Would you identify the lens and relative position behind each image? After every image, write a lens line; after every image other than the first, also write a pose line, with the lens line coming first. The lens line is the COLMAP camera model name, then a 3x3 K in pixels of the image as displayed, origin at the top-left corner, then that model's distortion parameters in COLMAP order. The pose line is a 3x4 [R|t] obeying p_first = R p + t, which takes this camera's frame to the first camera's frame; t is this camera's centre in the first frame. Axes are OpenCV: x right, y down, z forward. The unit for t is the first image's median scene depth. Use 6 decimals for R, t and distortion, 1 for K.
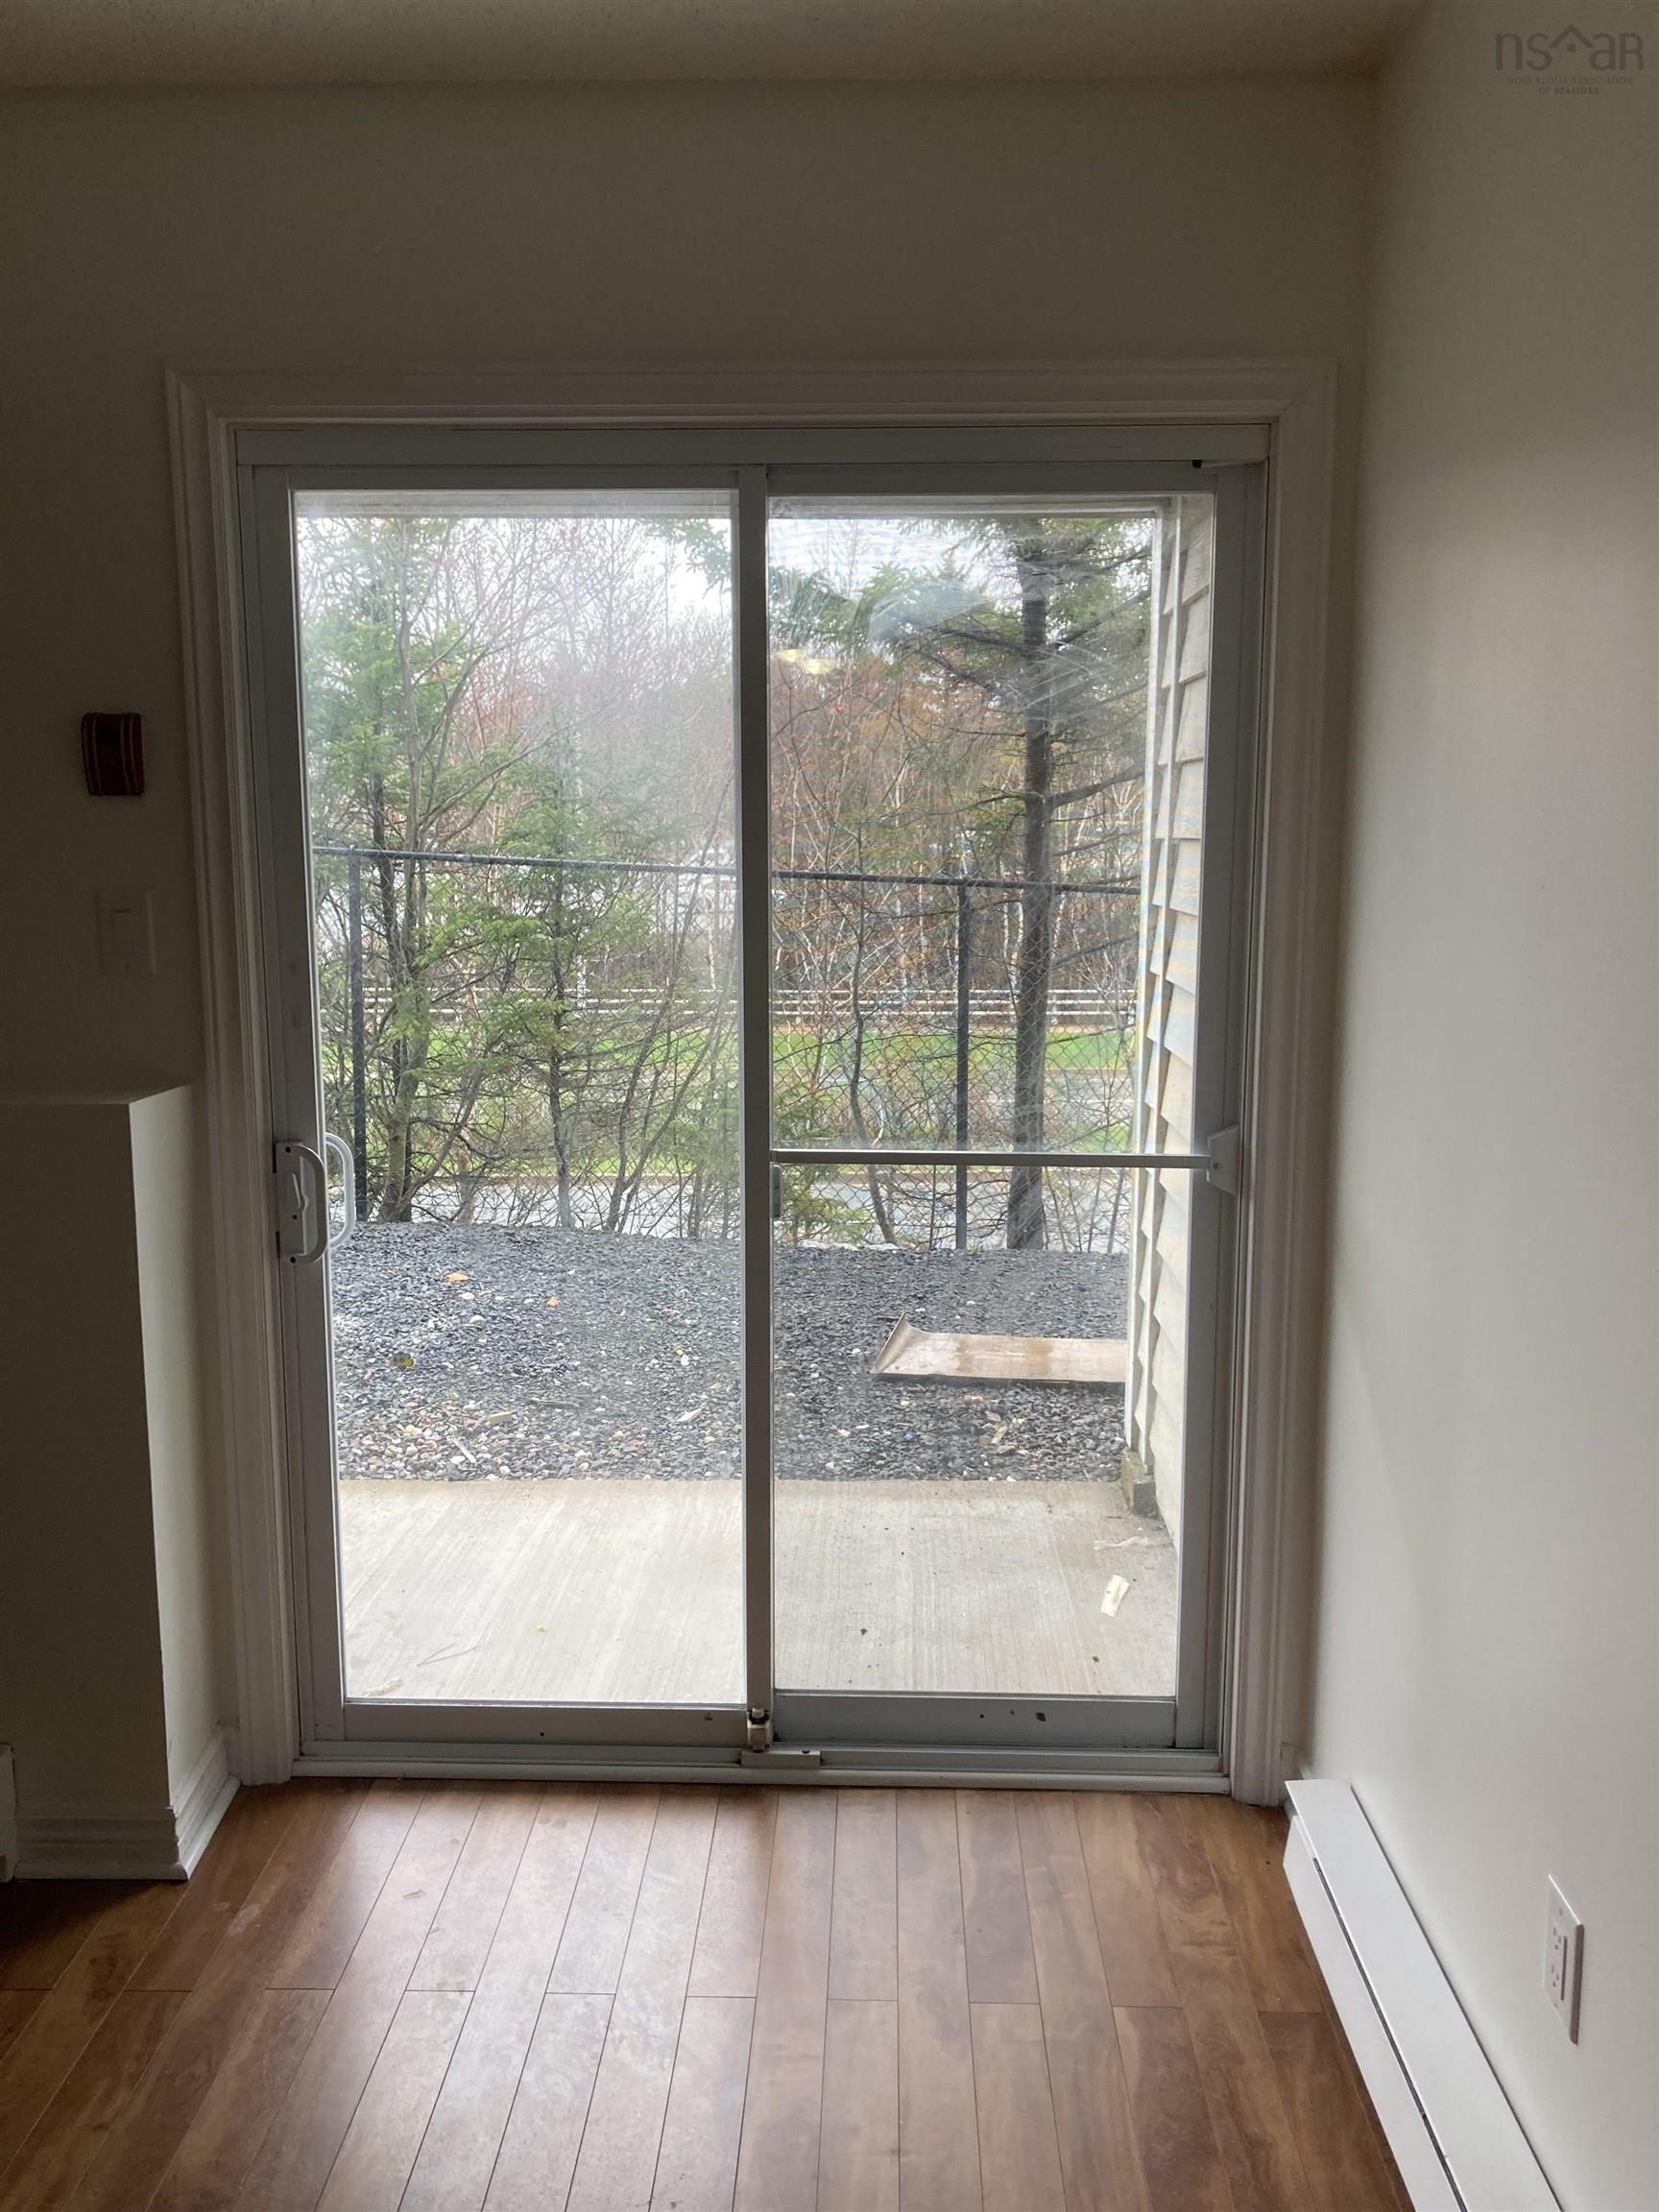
lens RADIAL K [[1821.5, 0, 829.5], [0, 1821.5, 1106.0], [0, 0, 1]] dist [0.038739, 0.003449]
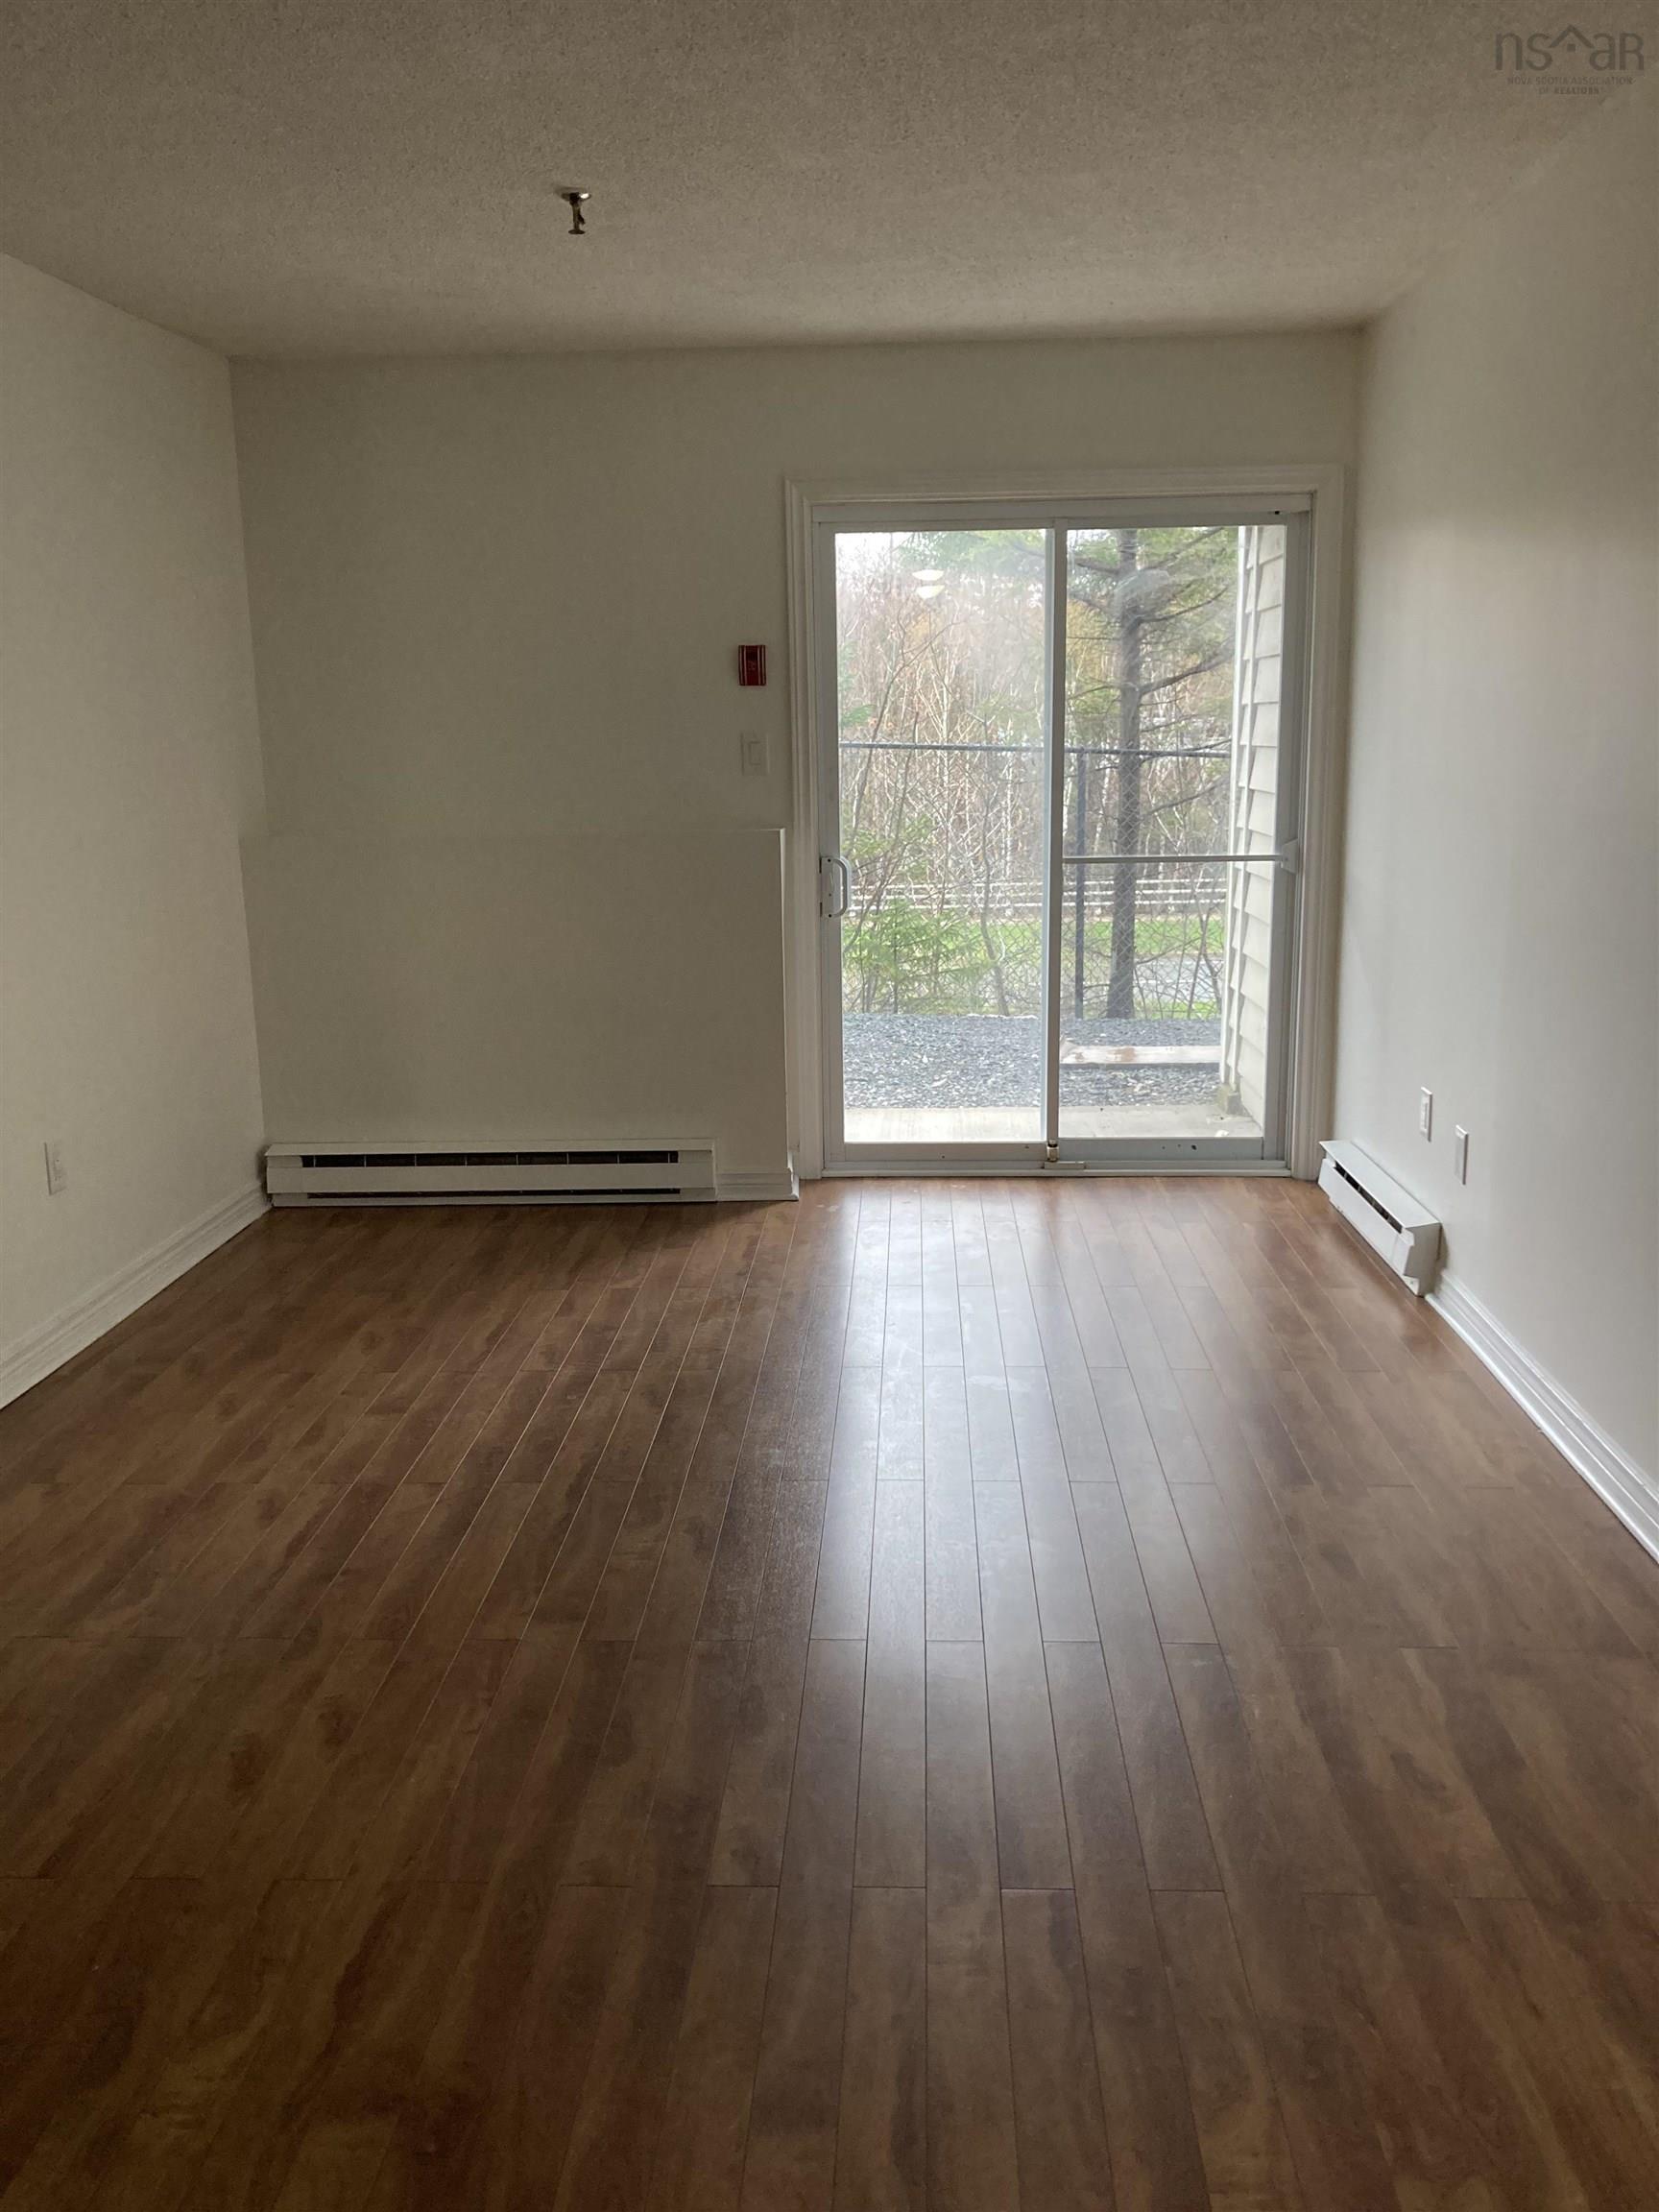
lens RADIAL K [[1785.5, 0, 829.5], [0, 1785.5, 1106.0], [0, 0, 1]] dist [0.079372, -0.250152]
pose [[0.999693, -0.014400, -0.020146, -0.256660], [0.015465, 0.998435, 0.053743, 0.190170], [0.019340, -0.054038, 0.998352, -1.003900]]
